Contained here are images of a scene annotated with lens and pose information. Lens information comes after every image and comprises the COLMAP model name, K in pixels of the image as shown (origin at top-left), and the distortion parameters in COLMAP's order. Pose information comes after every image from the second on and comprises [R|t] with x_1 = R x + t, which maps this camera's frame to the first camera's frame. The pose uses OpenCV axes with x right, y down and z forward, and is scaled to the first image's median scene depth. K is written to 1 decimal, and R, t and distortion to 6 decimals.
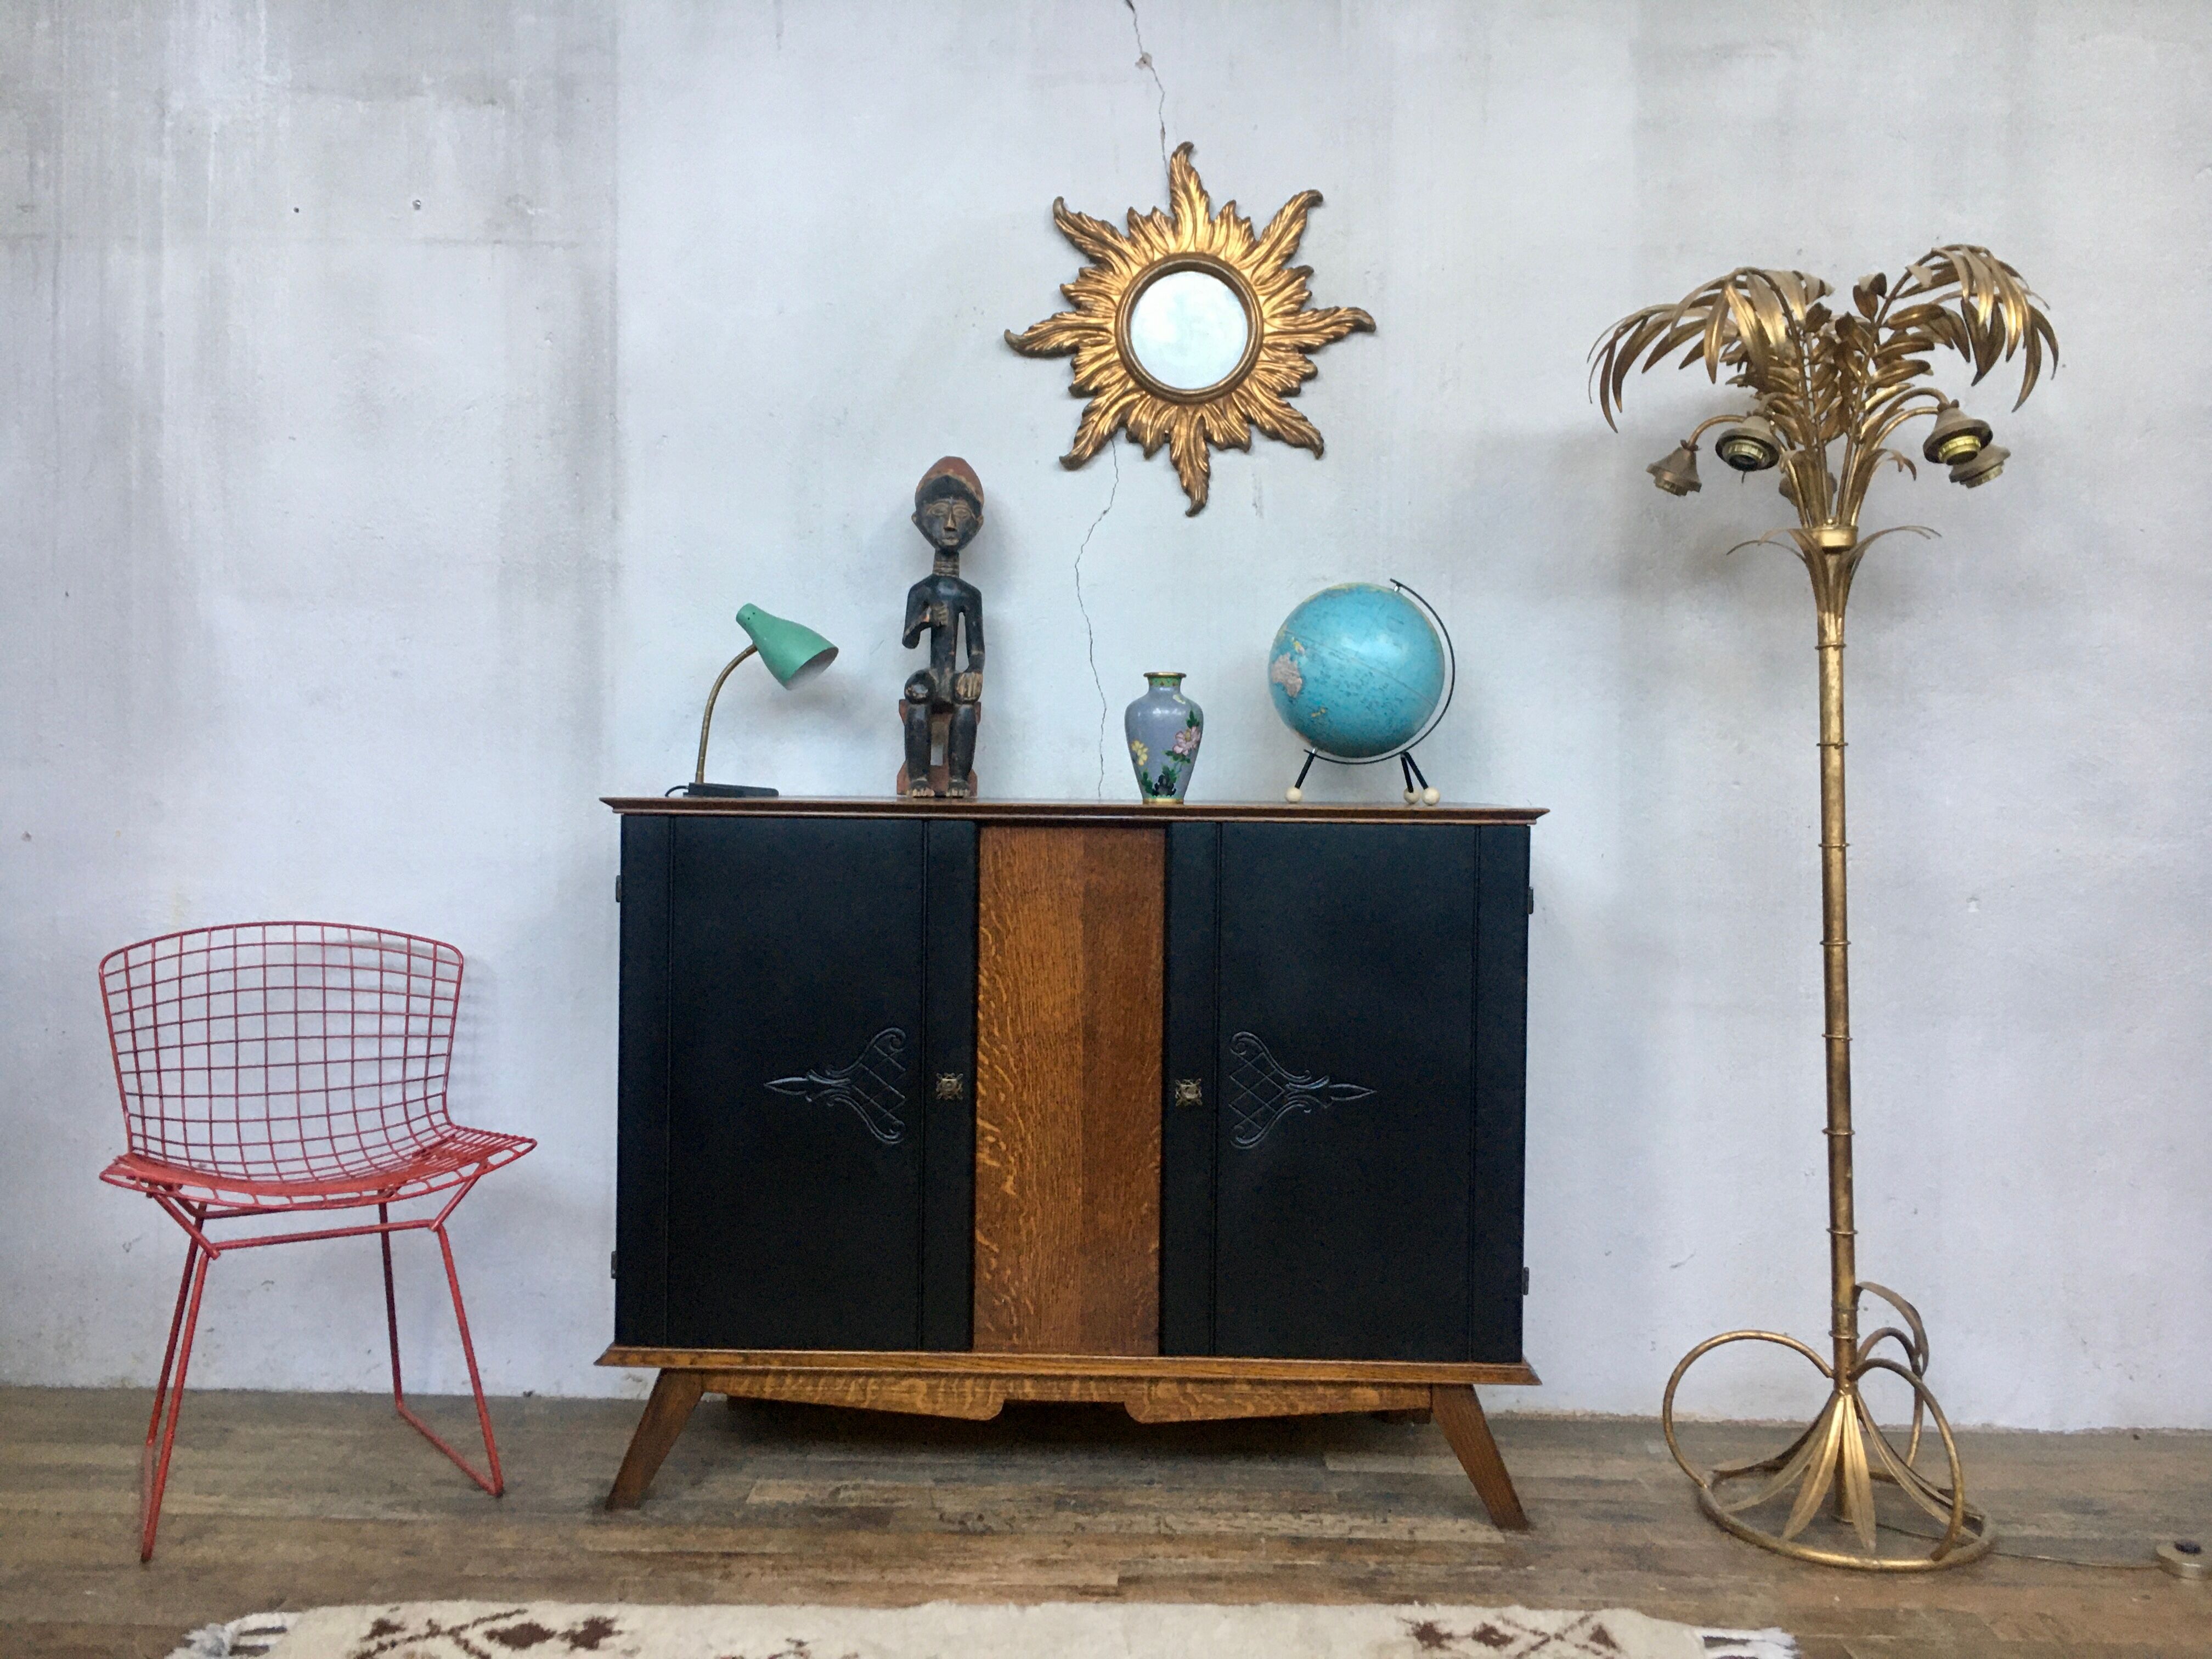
lens RADIAL K [[1880.3, 0, 1091.2], [0, 1880.3, 830.6], [0, 0, 1]] dist [0.079336, -0.102410]
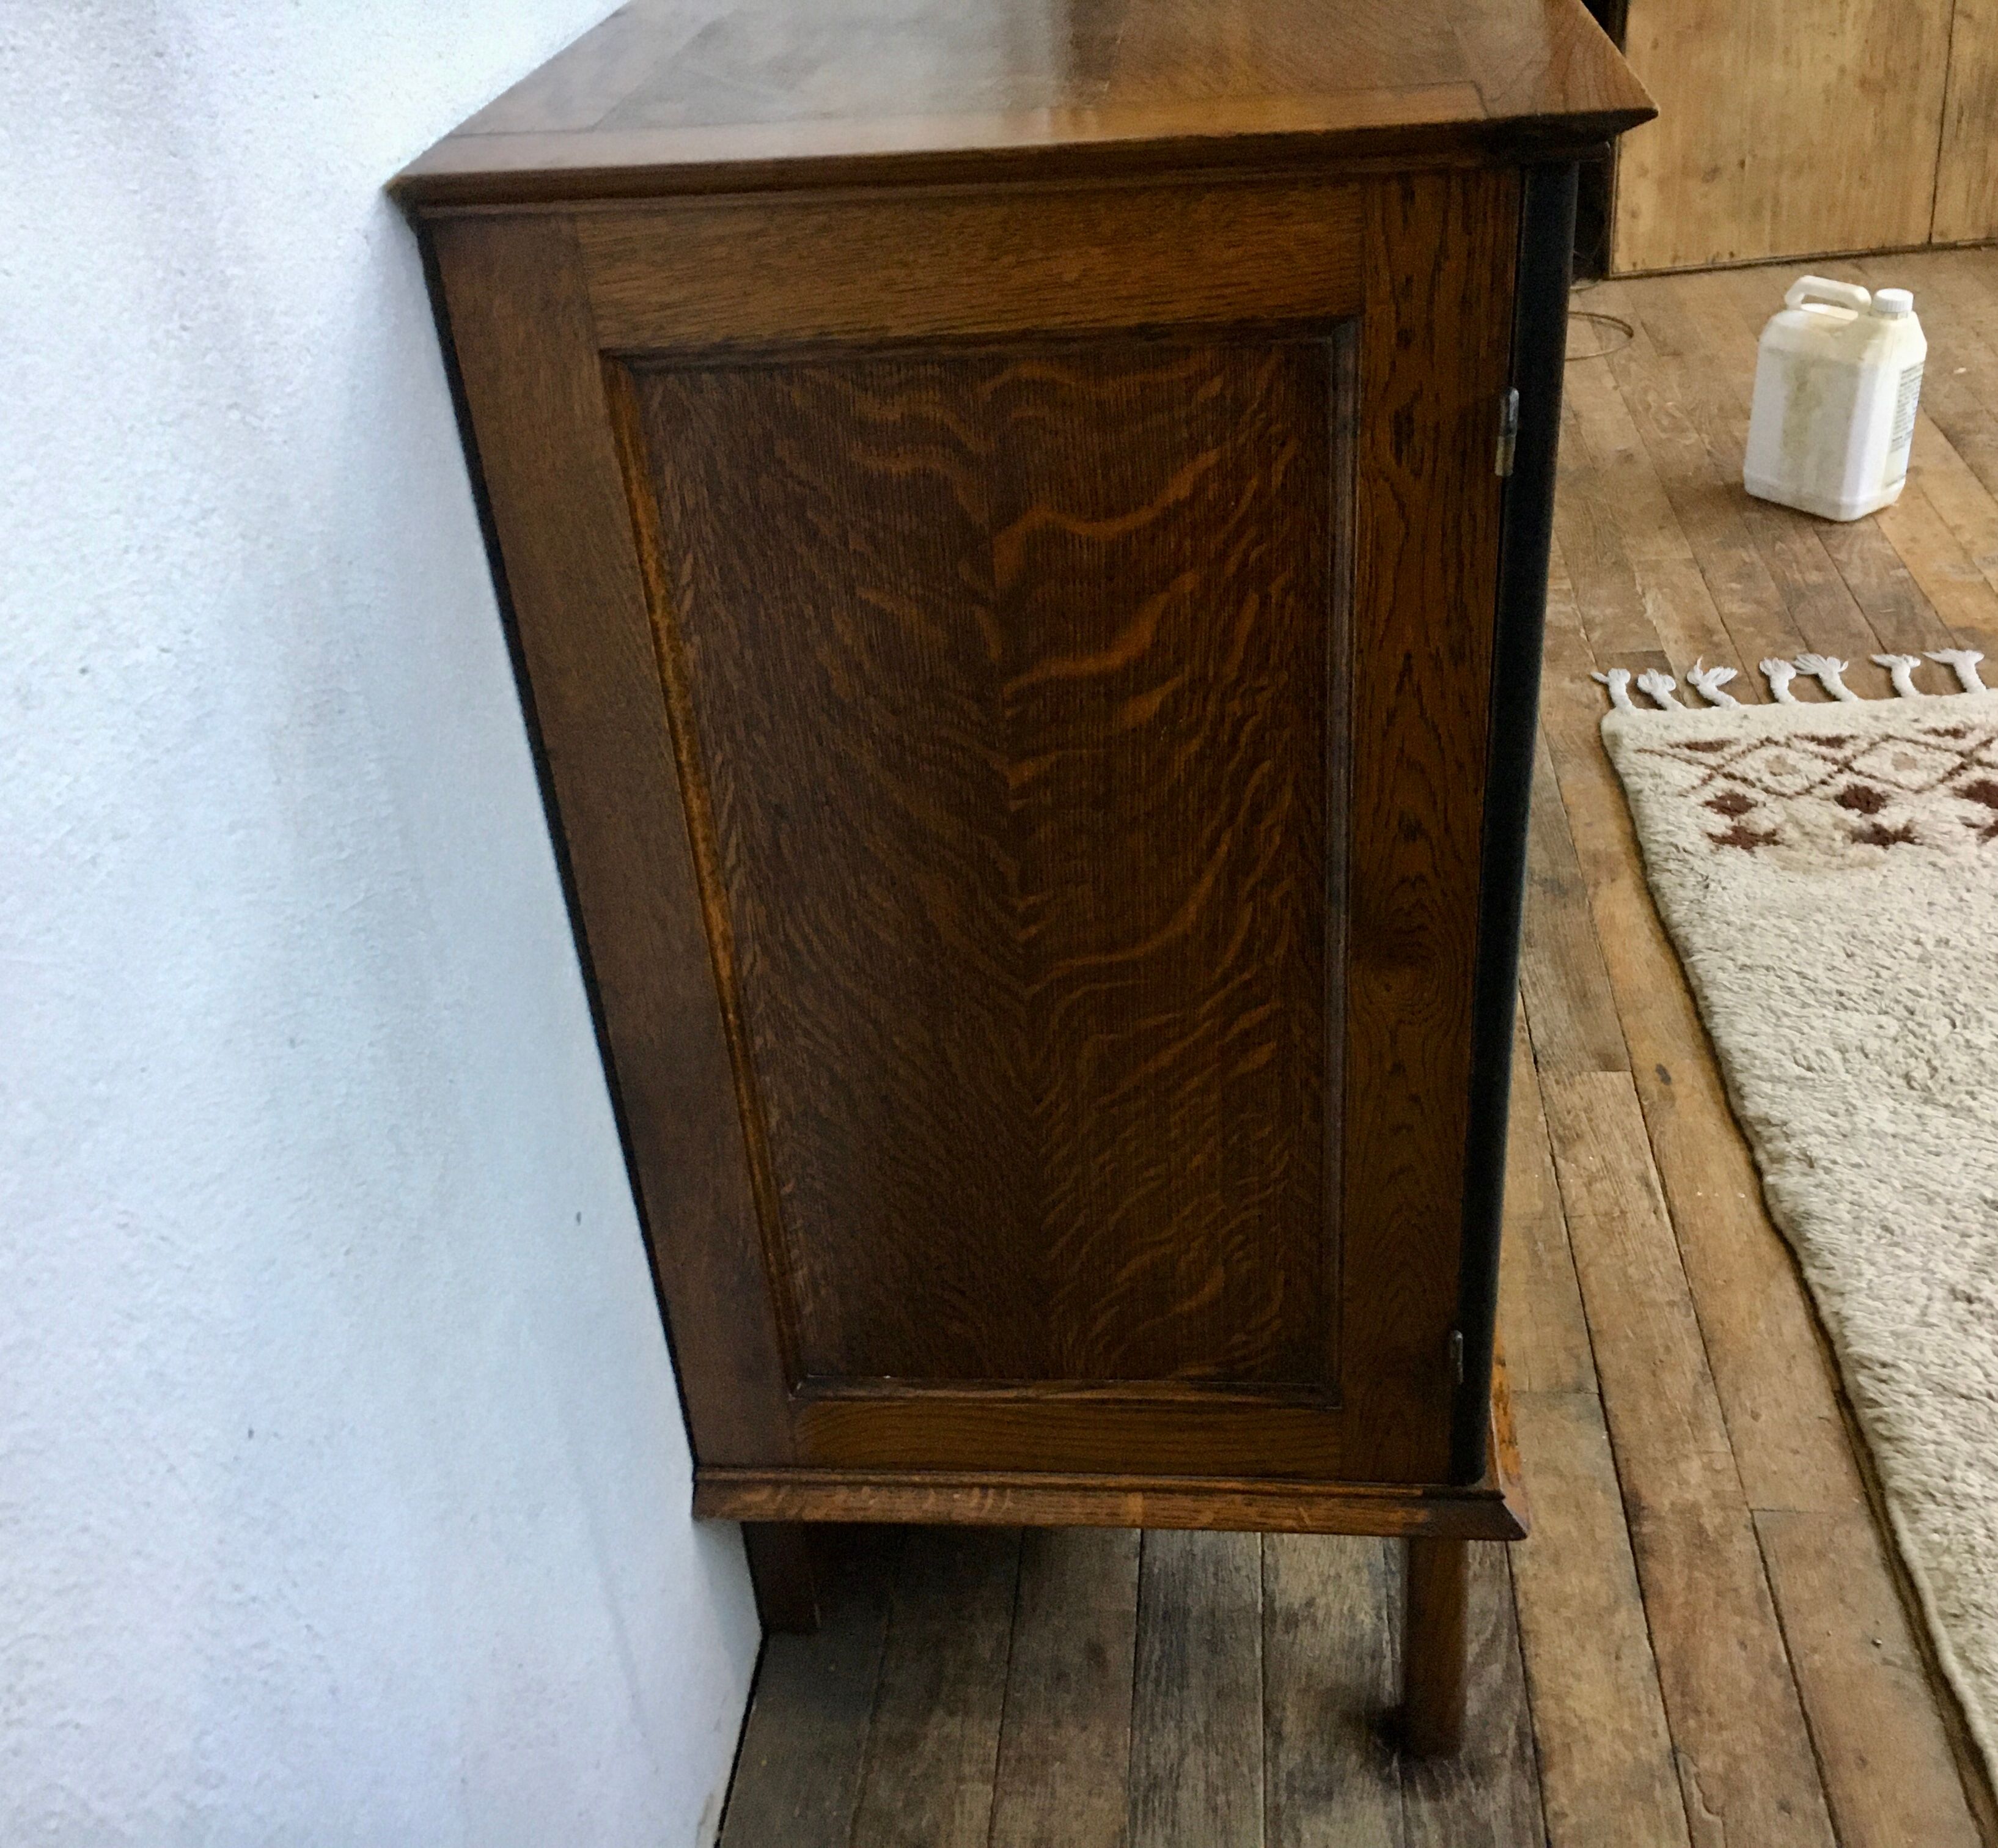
lens RADIAL K [[2092.3, 0, 999.0], [0, 2092.3, 924.0], [0, 0, 1]] dist [-0.000487, 0.003504]
pose [[0.067670, -0.551532, 0.831404, -0.562081], [0.102062, 0.832770, 0.544131, -0.087863], [-0.992474, 0.048033, 0.112644, 1.038384]]
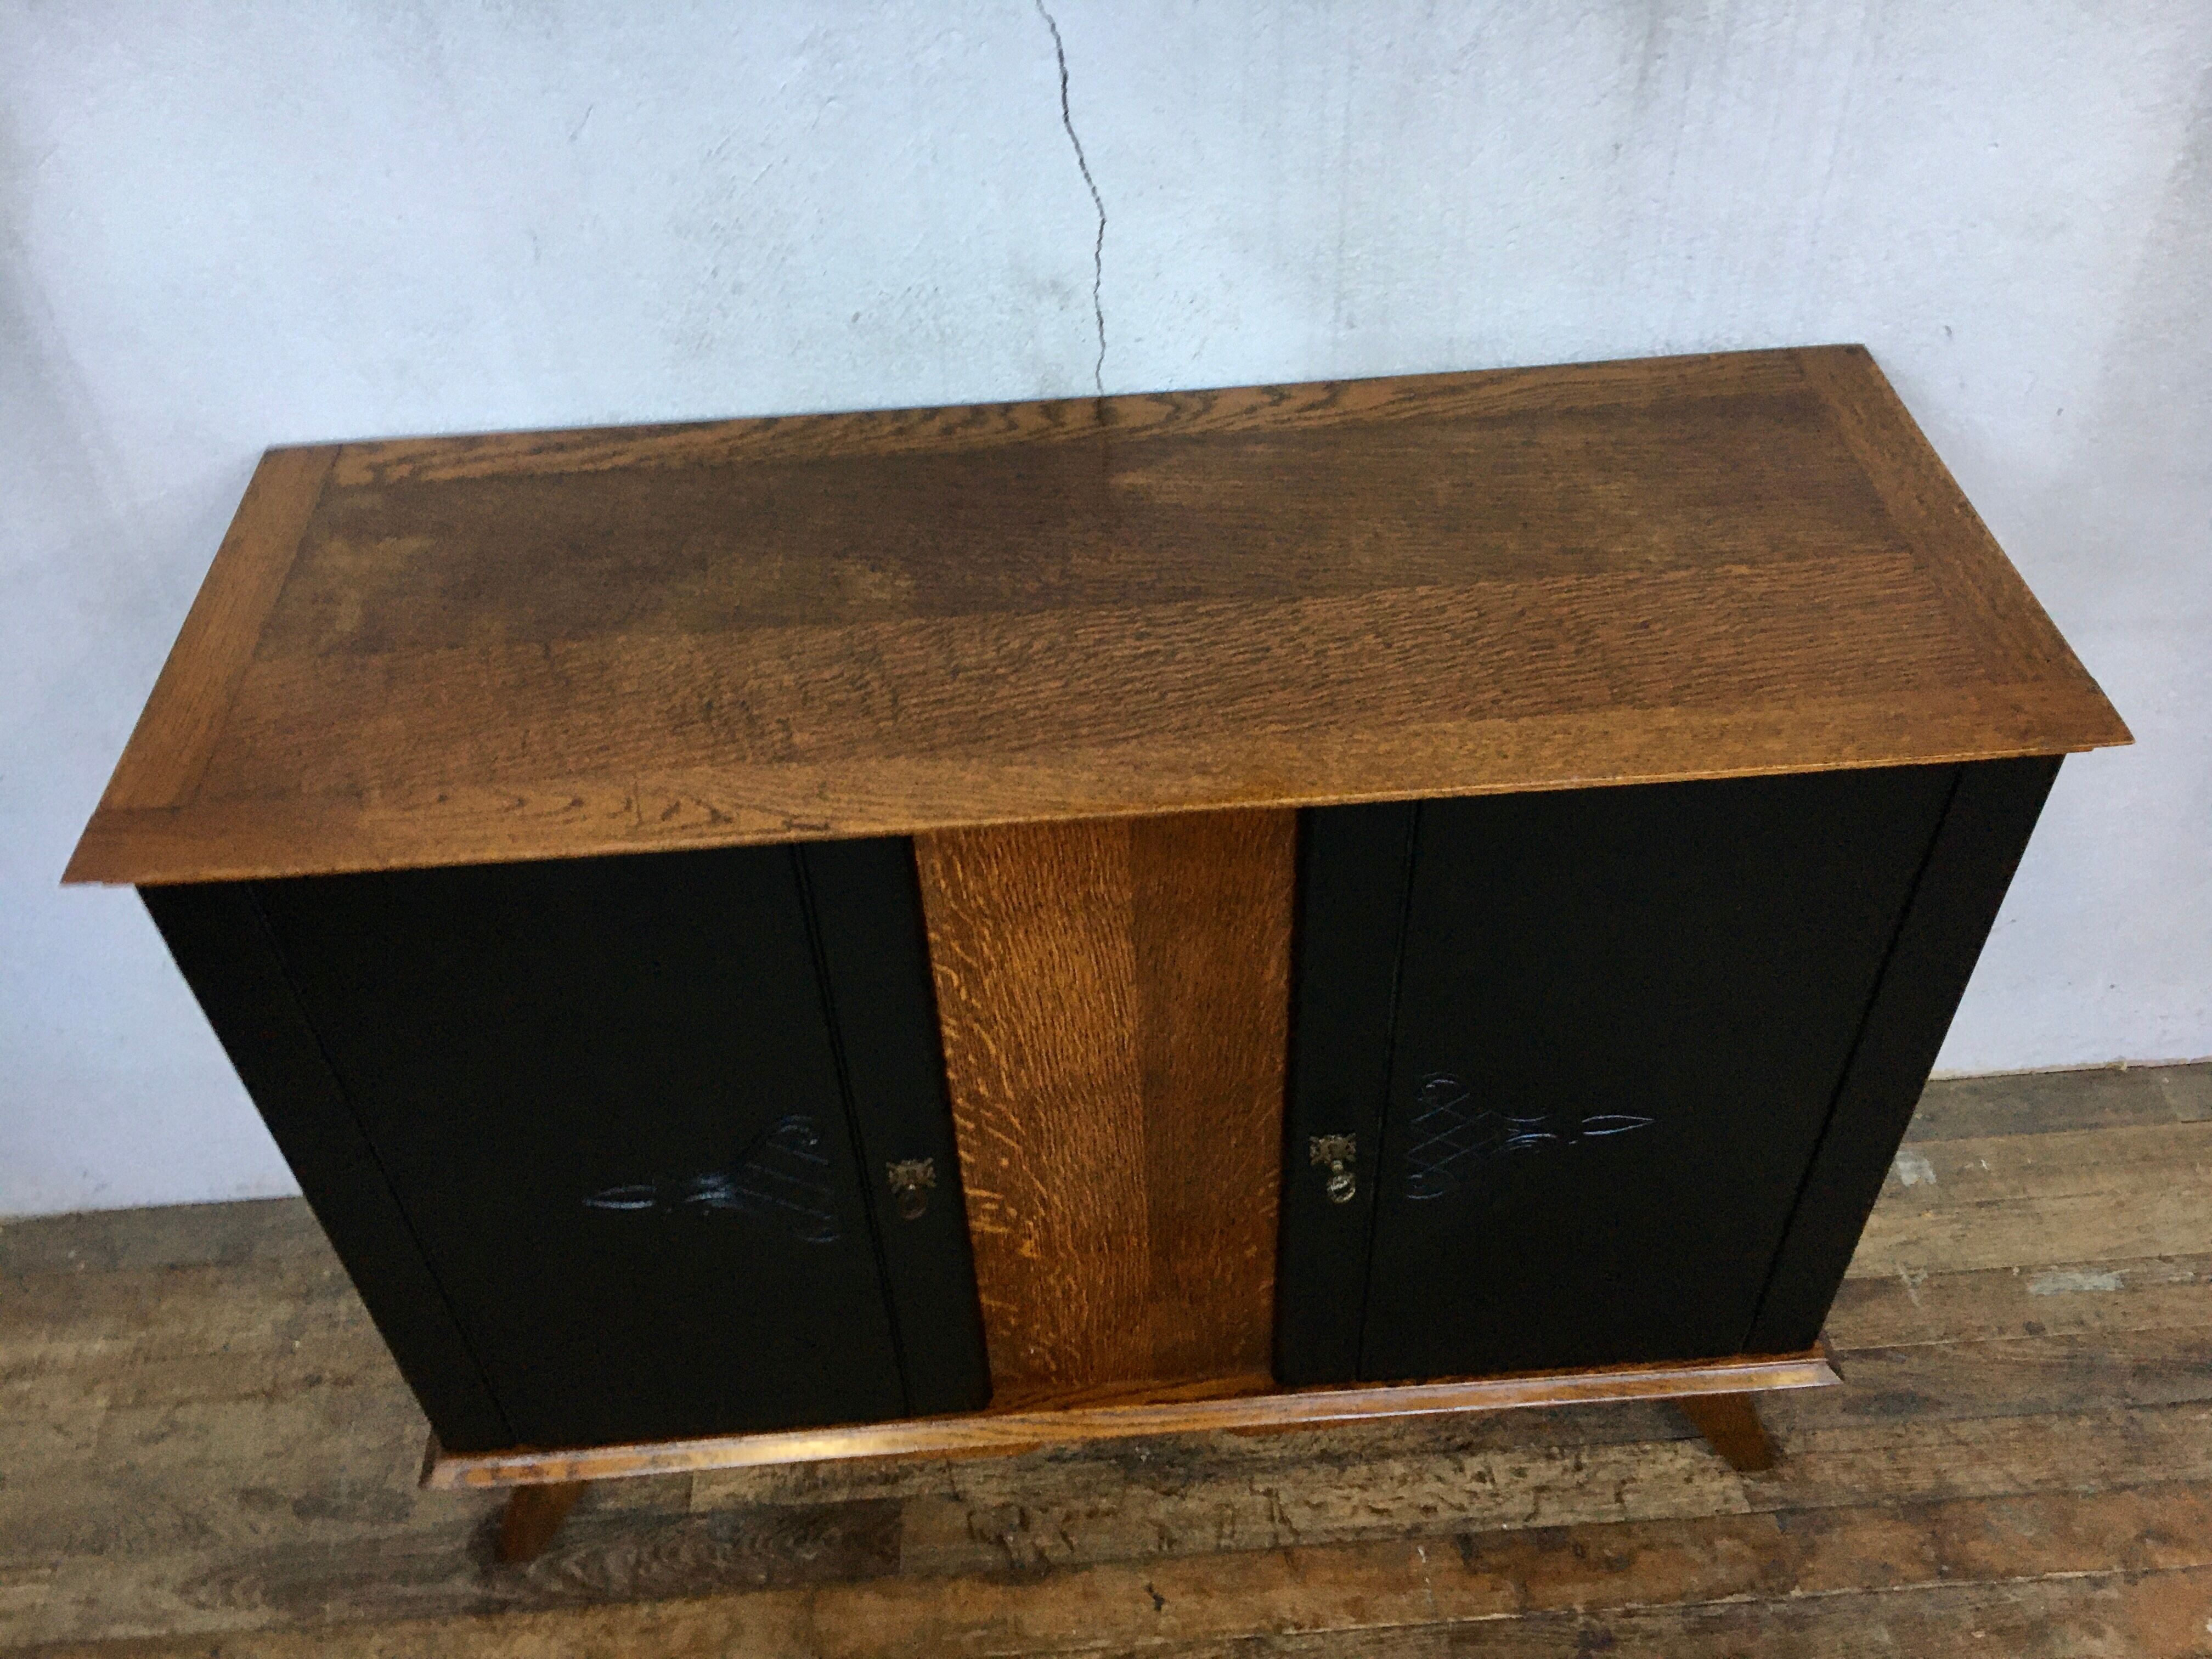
lens RADIAL K [[1878.5, 0, 1100.7], [0, 1878.5, 827.3], [0, 0, 1]] dist [0.079613, -0.102708]
pose [[0.994765, -0.097564, 0.030405, -0.025329], [0.051581, 0.736212, 0.674782, -0.312666], [-0.088219, -0.669681, 0.737391, 0.637989]]
